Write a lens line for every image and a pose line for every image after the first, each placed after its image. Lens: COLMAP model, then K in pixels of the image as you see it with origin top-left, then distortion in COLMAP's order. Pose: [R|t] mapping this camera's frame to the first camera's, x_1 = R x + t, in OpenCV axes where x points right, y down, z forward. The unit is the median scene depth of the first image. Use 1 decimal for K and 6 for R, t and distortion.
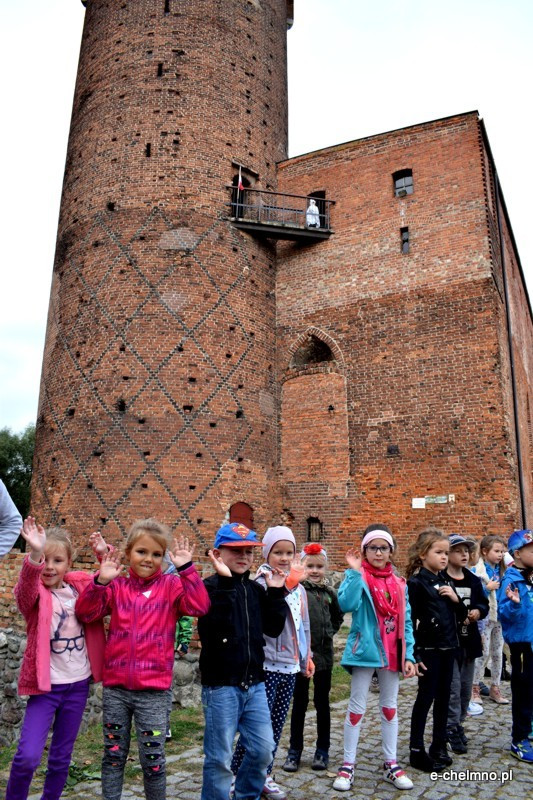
lens RADIAL K [[627.1, 0, 267.9], [0, 627.1, 400.8], [0, 0, 1]] dist [-0.095569, 0.022742]
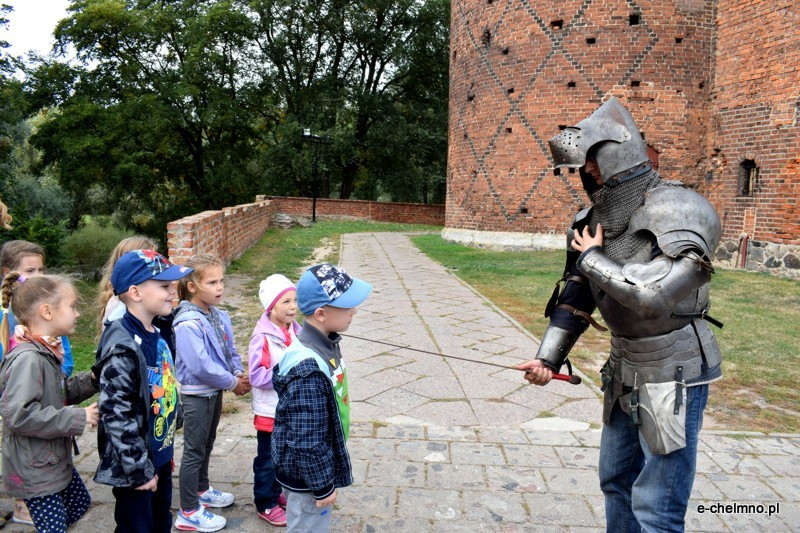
lens RADIAL K [[627.1, 0, 413.0], [0, 627.1, 267.0], [0, 0, 1]] dist [-0.095569, 0.022742]
pose [[0.659918, 0.082184, -0.746829, 0.340810], [0.173003, 0.950669, 0.257485, 0.069872], [0.731148, -0.299123, 0.613146, 0.323984]]
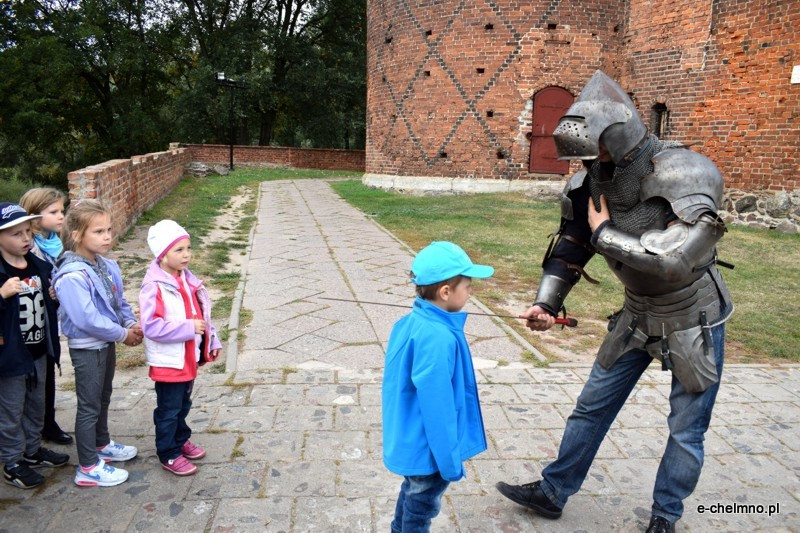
lens RADIAL K [[627.1, 0, 411.0], [0, 627.1, 266.2], [0, 0, 1]] dist [-0.095569, 0.022742]
pose [[0.743473, 0.123526, -0.657259, 0.343982], [0.160830, 0.920926, 0.355006, 0.072105], [0.649139, -0.369645, 0.664817, 0.328316]]
